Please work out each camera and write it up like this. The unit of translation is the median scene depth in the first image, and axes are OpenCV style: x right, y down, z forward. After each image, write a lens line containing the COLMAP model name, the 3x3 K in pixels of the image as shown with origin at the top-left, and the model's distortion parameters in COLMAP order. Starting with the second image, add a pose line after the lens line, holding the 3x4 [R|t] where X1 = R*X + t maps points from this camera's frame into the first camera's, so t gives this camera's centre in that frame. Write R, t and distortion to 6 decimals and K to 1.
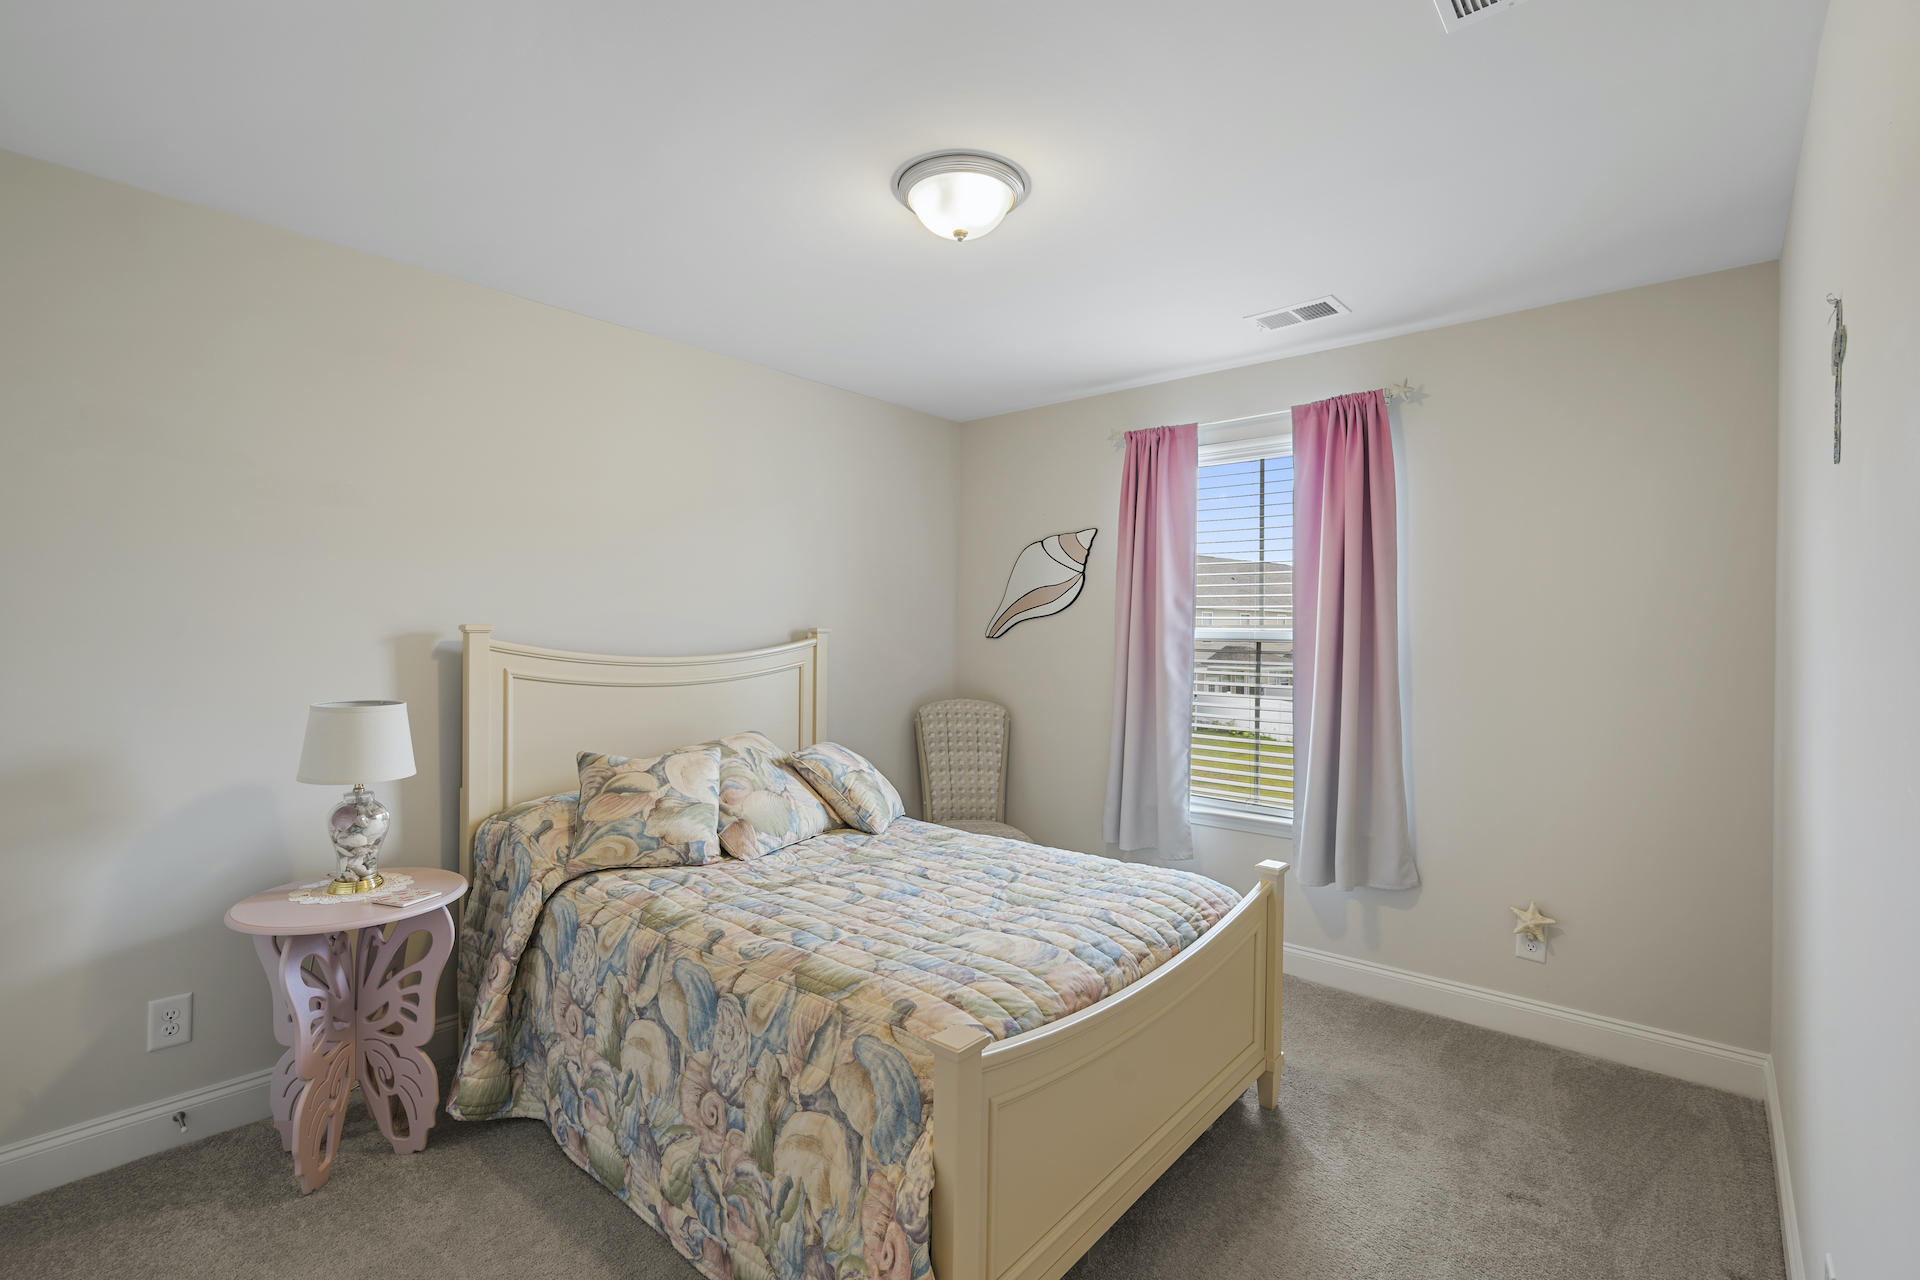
lens RADIAL K [[871.1, 0, 955.3], [0, 871.1, 639.1], [0, 0, 1]] dist [-0.002033, 0.001026]
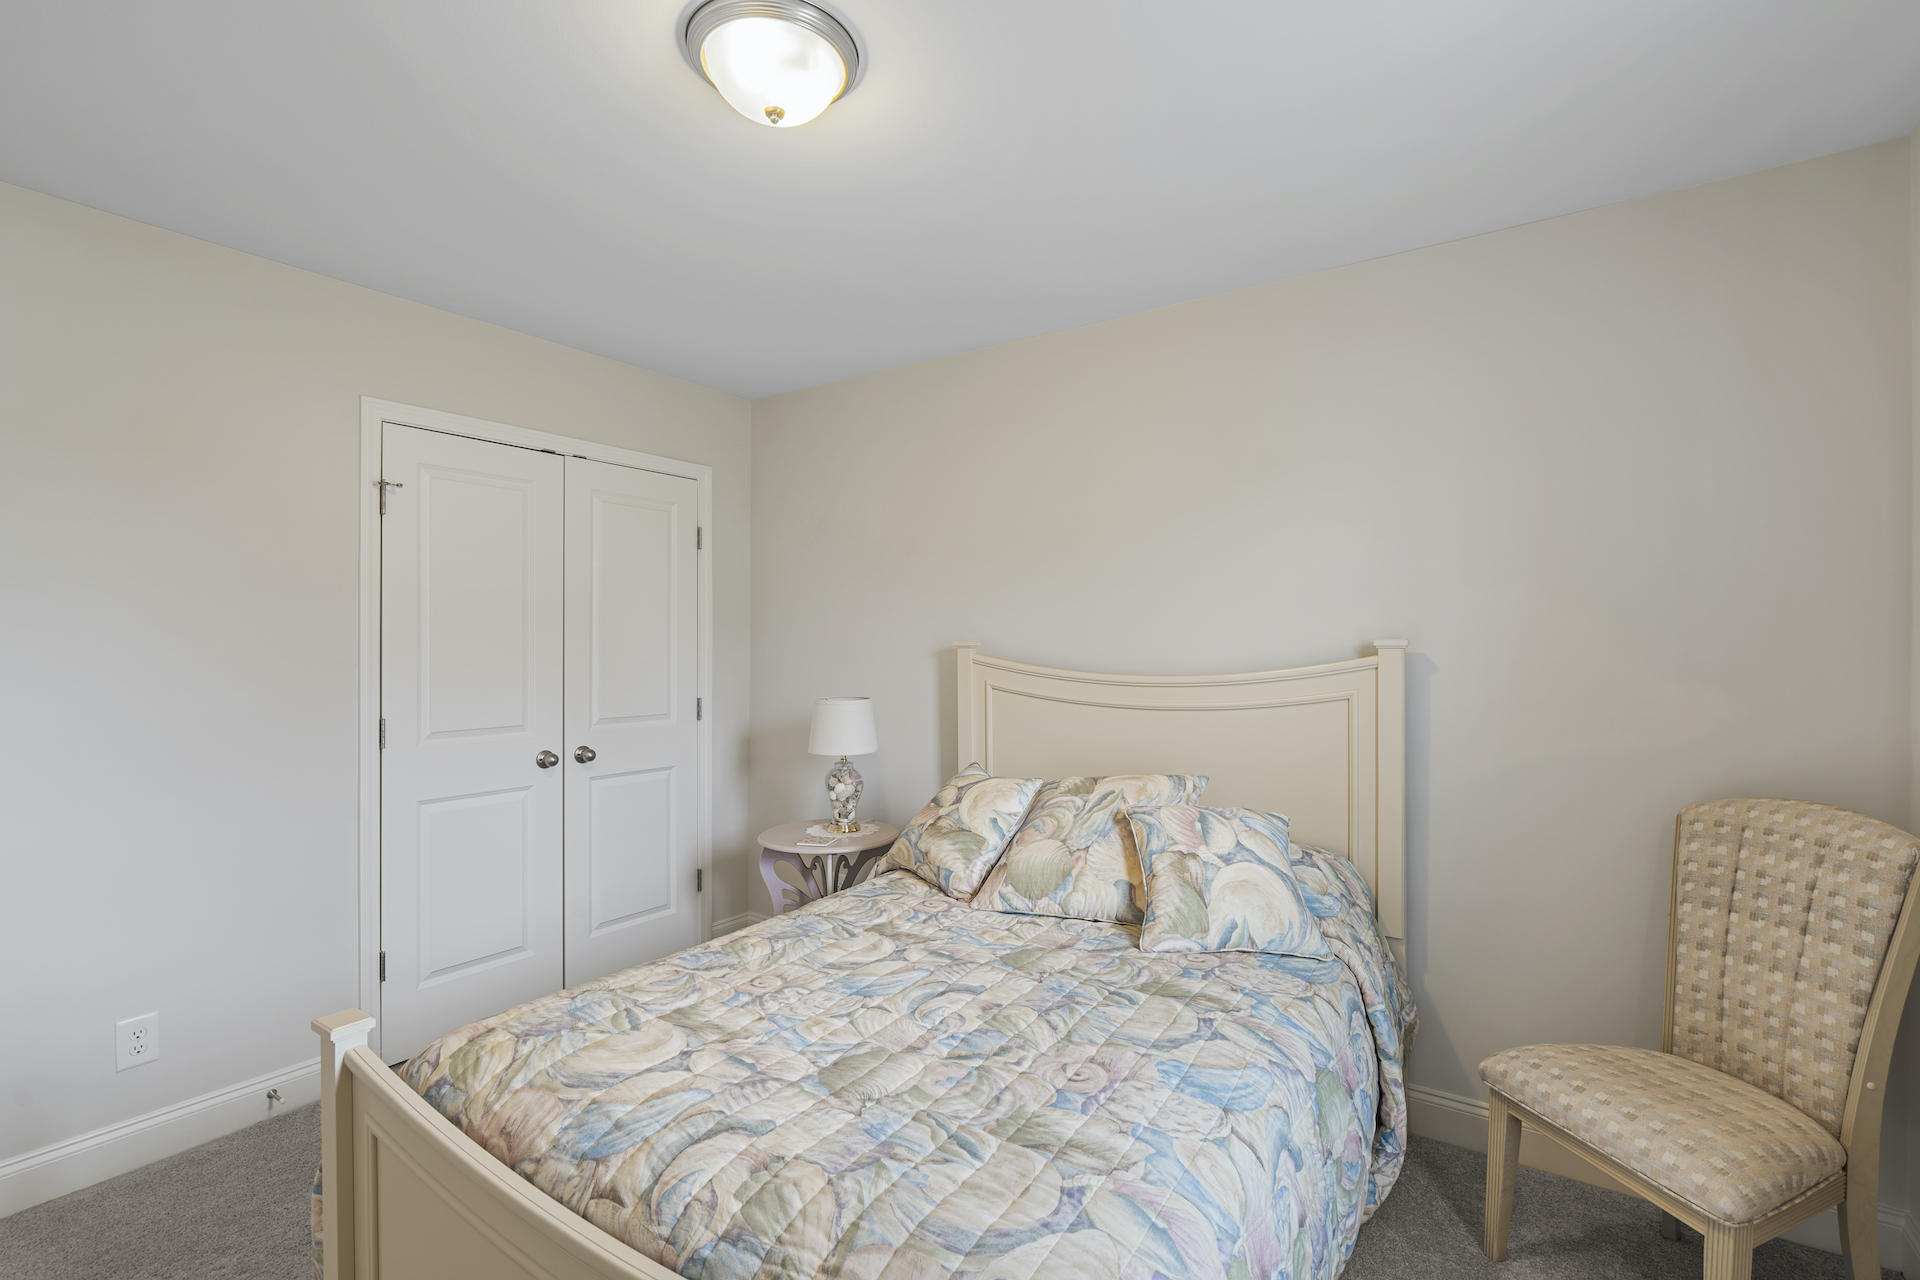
lens RADIAL K [[871.1, 0, 956.2], [0, 871.1, 643.5], [0, 0, 1]] dist [-0.002033, 0.001026]
pose [[0.111408, -0.010630, -0.993718, 0.703454], [-0.009550, 0.999885, -0.011767, 0.000617], [0.993729, 0.010801, 0.111293, 0.992312]]
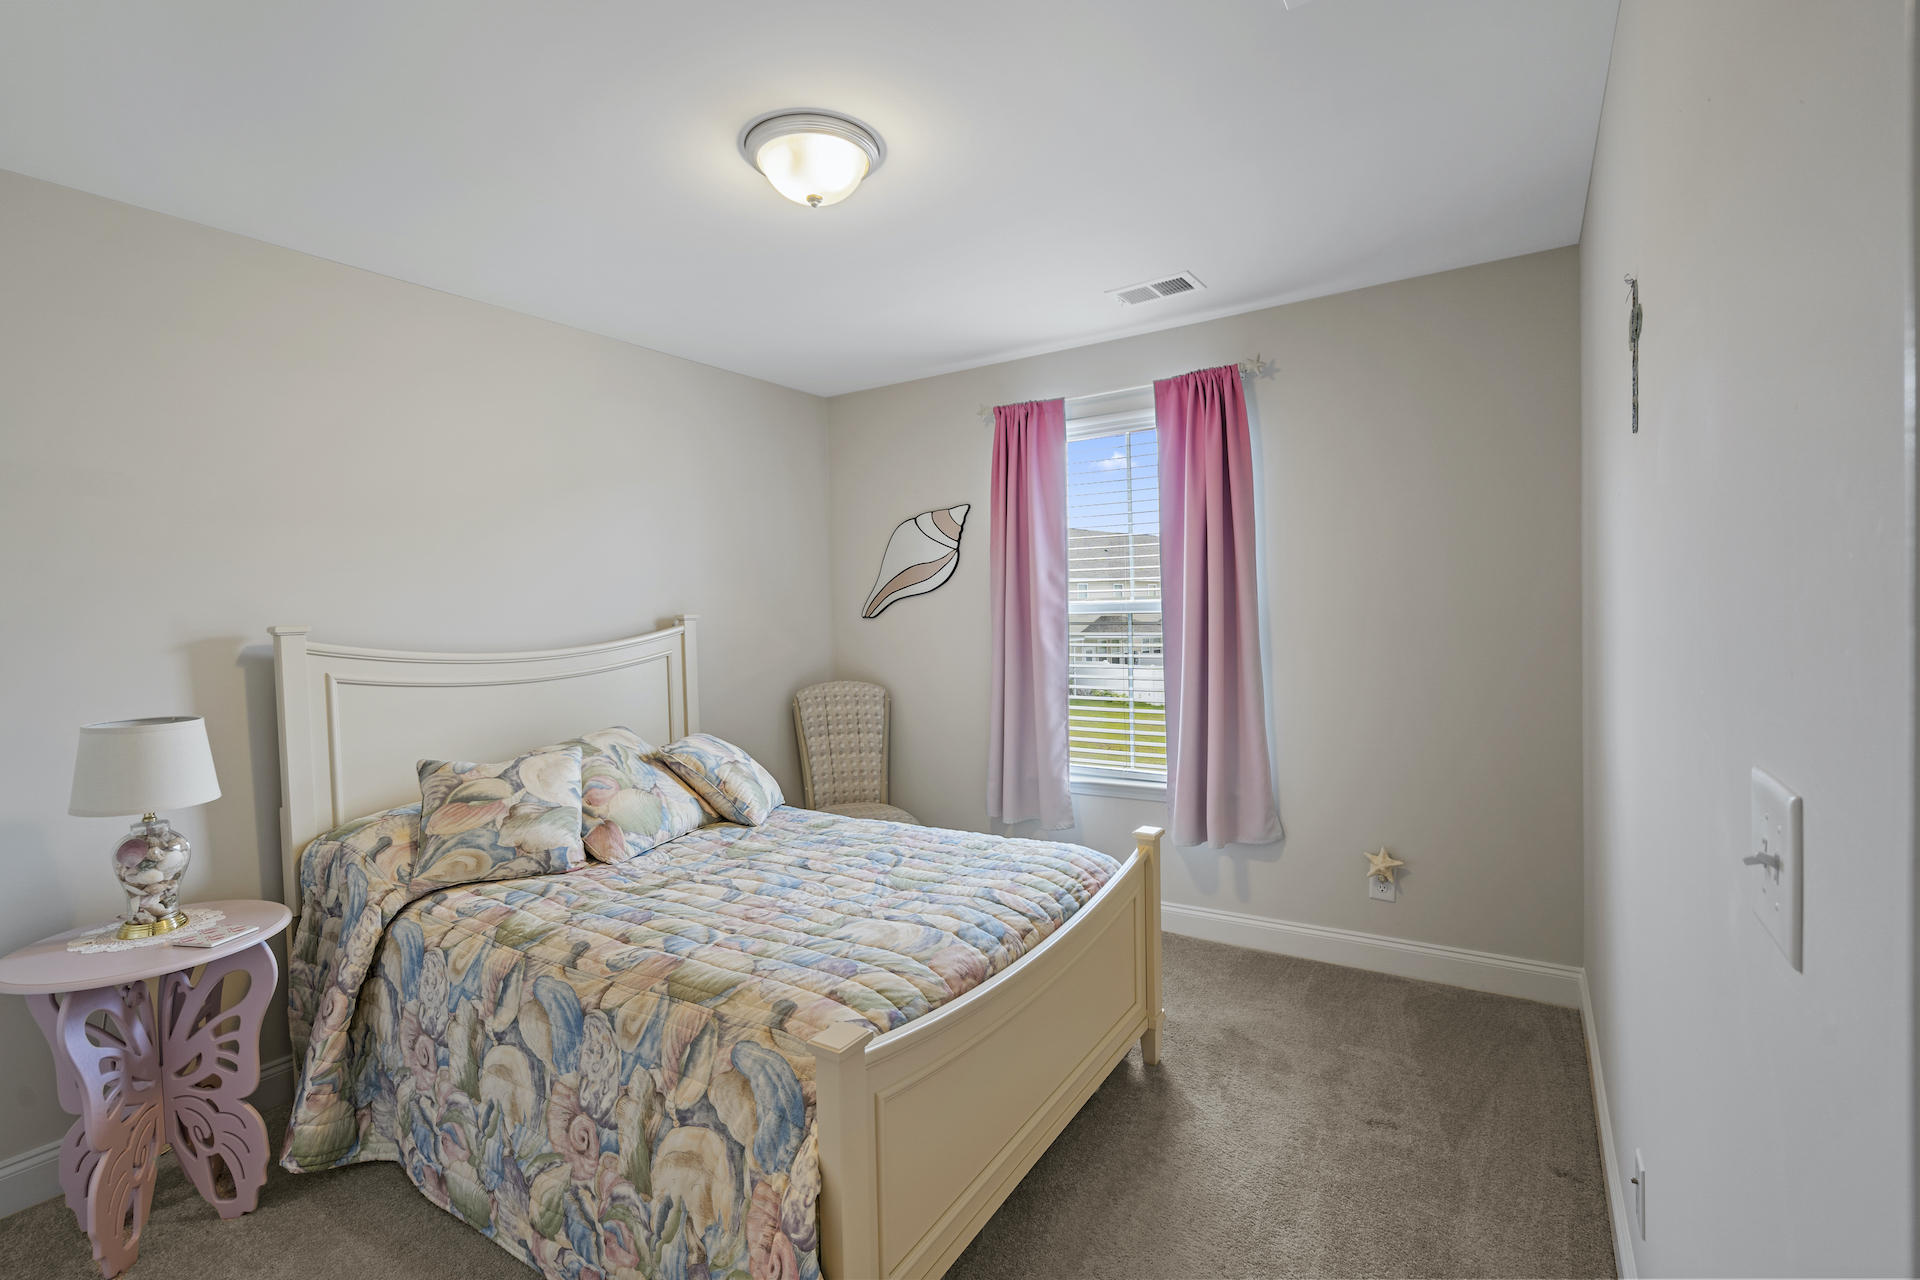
lens RADIAL K [[871.1, 0, 955.8], [0, 871.1, 638.6], [0, 0, 1]] dist [-0.002033, 0.001026]
pose [[0.990119, -0.040095, 0.134378, 0.011371], [0.036605, 0.998928, 0.028346, -0.004343], [-0.135371, -0.023147, 0.990525, 0.020150]]
